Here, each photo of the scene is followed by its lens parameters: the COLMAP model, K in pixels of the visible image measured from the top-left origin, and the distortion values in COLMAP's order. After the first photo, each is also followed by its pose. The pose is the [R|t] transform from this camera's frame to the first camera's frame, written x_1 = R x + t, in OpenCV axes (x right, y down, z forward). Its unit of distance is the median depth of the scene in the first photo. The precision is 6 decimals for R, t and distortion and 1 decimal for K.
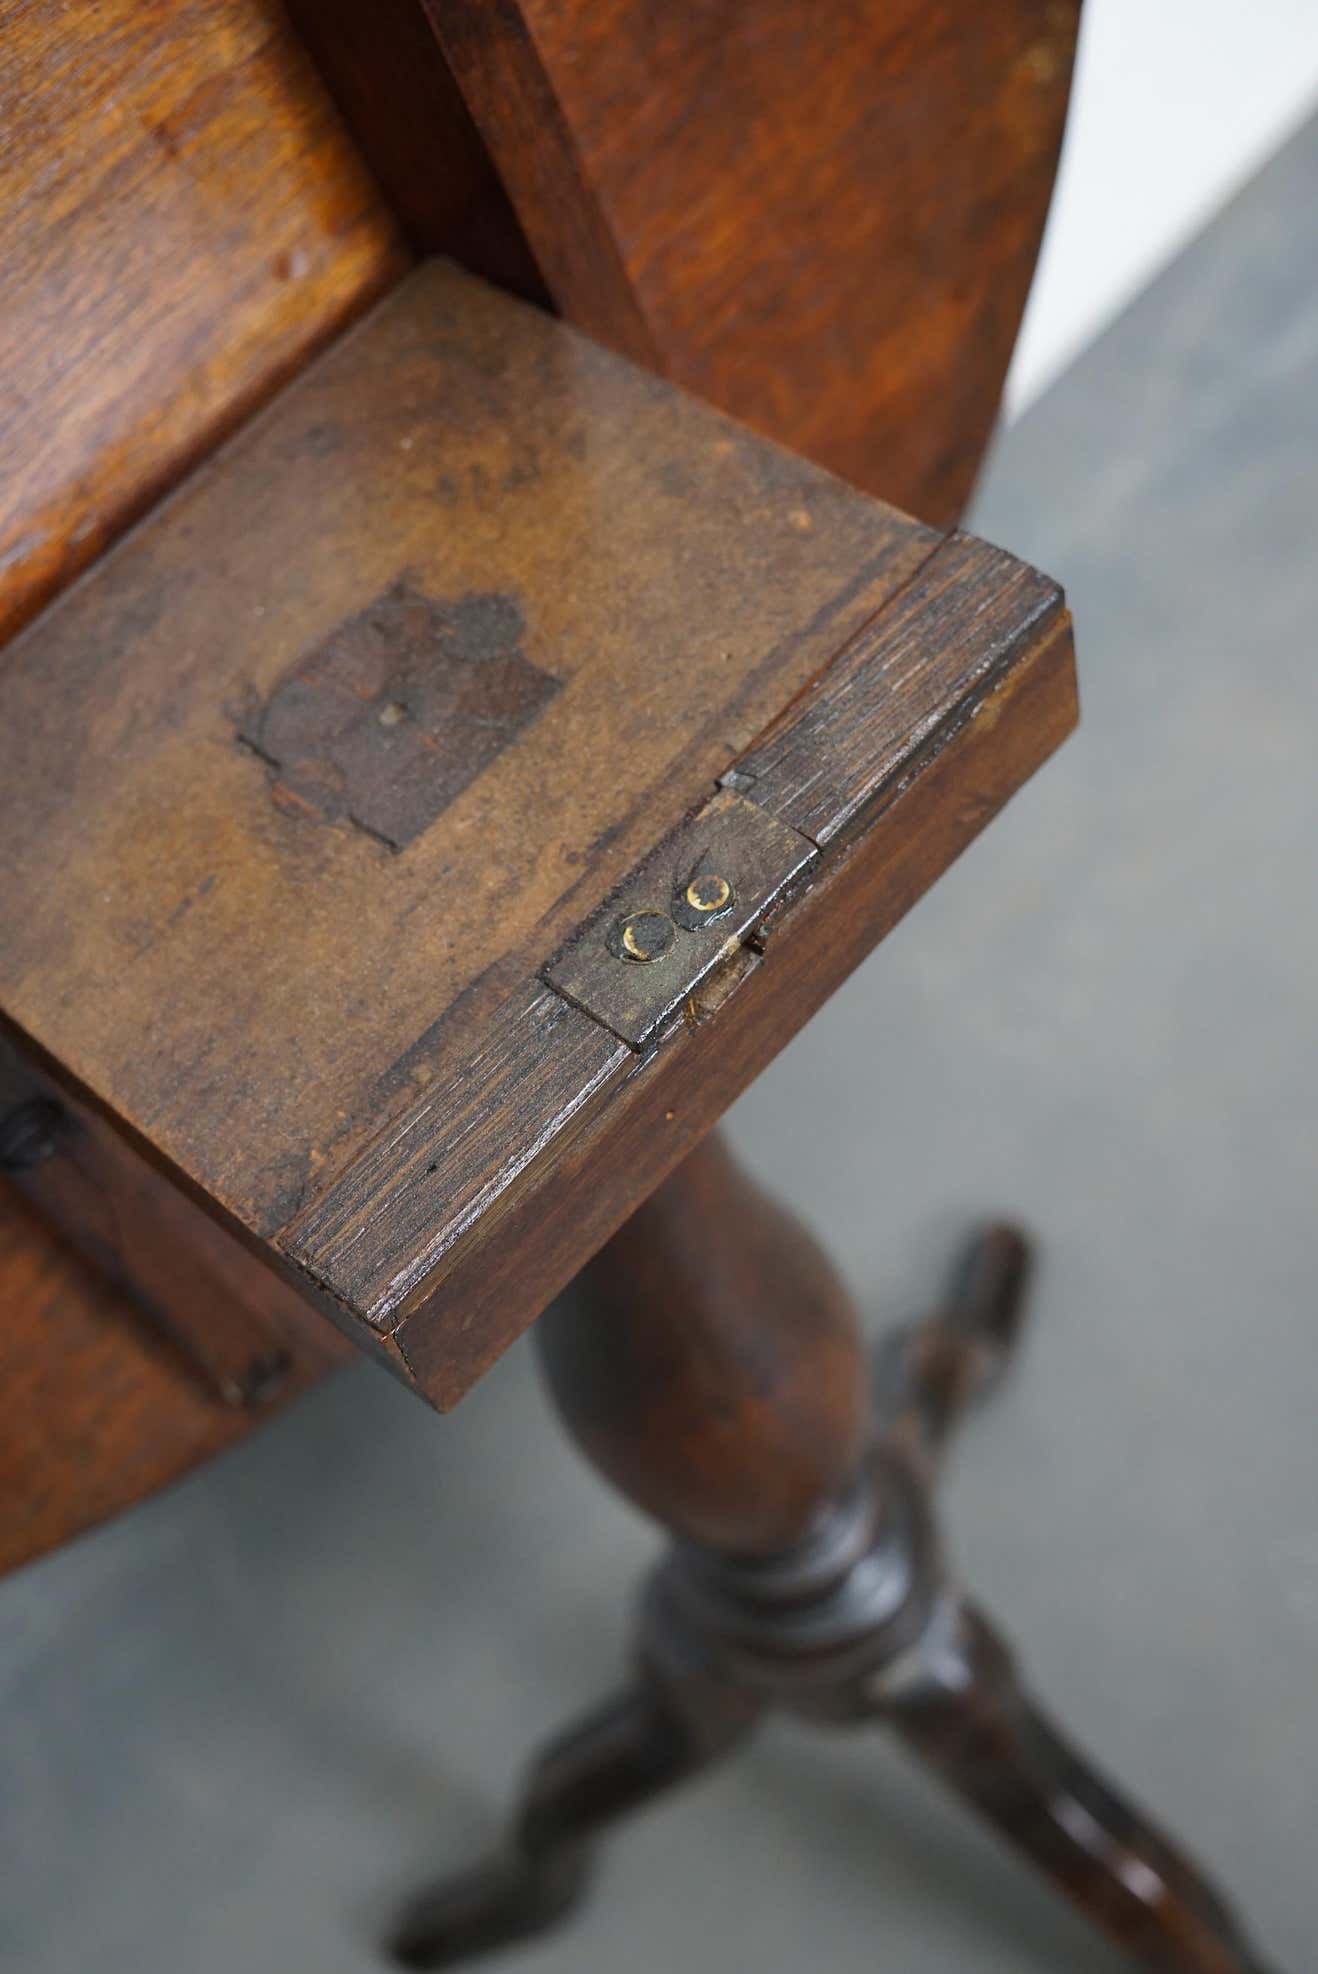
lens RADIAL K [[2577.2, 0, 660.4], [0, 2577.2, 993.7], [0, 0, 1]] dist [-0.096790, 0.000000]
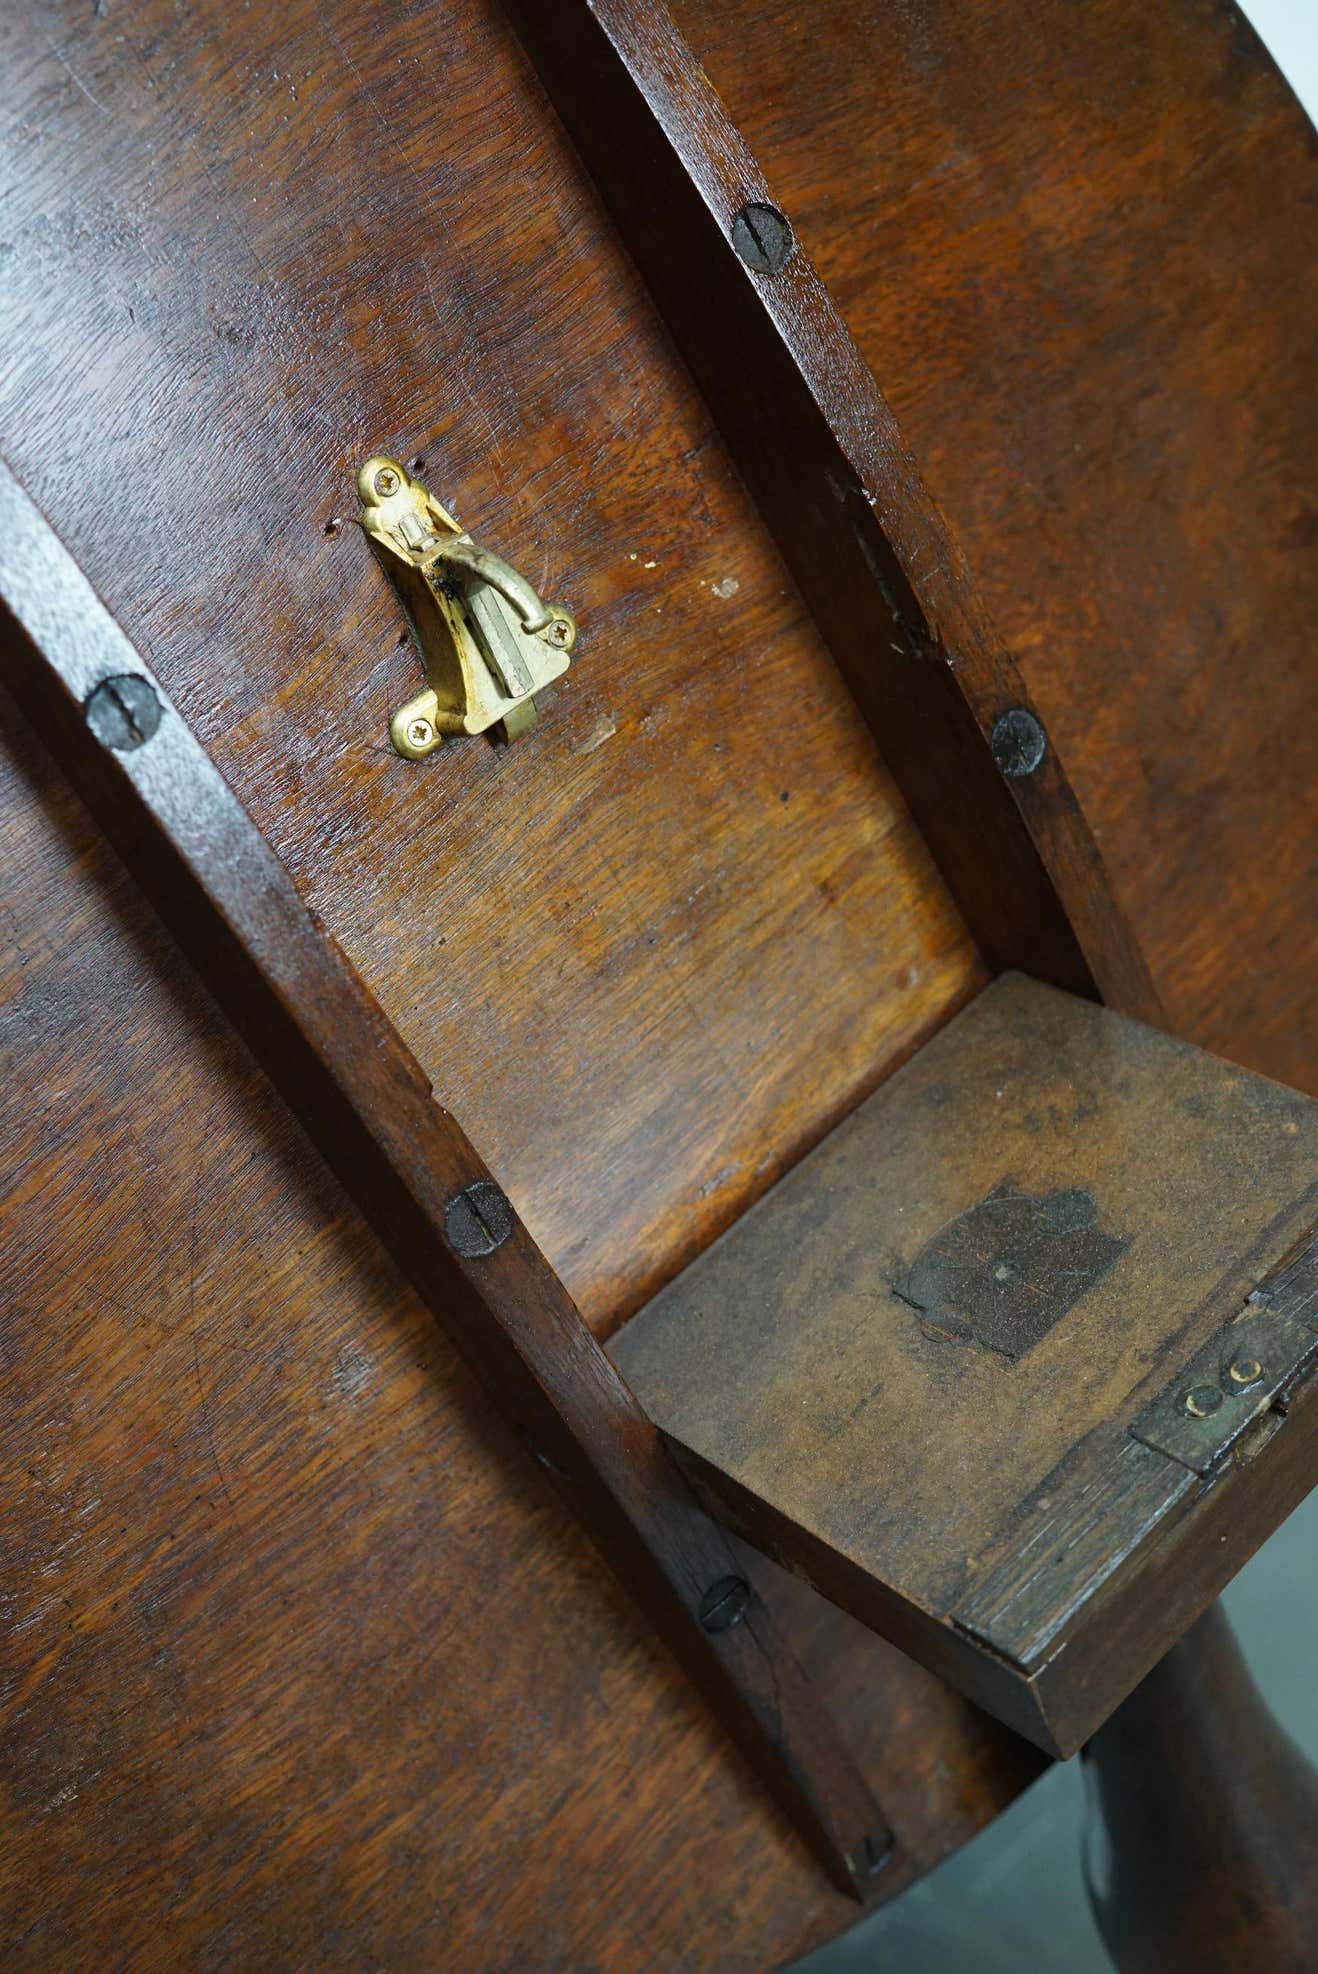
lens RADIAL K [[2577.2, 0, 650.5], [0, 2577.2, 981.6], [0, 0, 1]] dist [-0.096790, 0.000000]
pose [[0.986085, -0.040891, -0.161134, -0.061504], [-0.012506, 0.948284, -0.317175, 0.186773], [0.165770, 0.314777, 0.934578, -0.389688]]
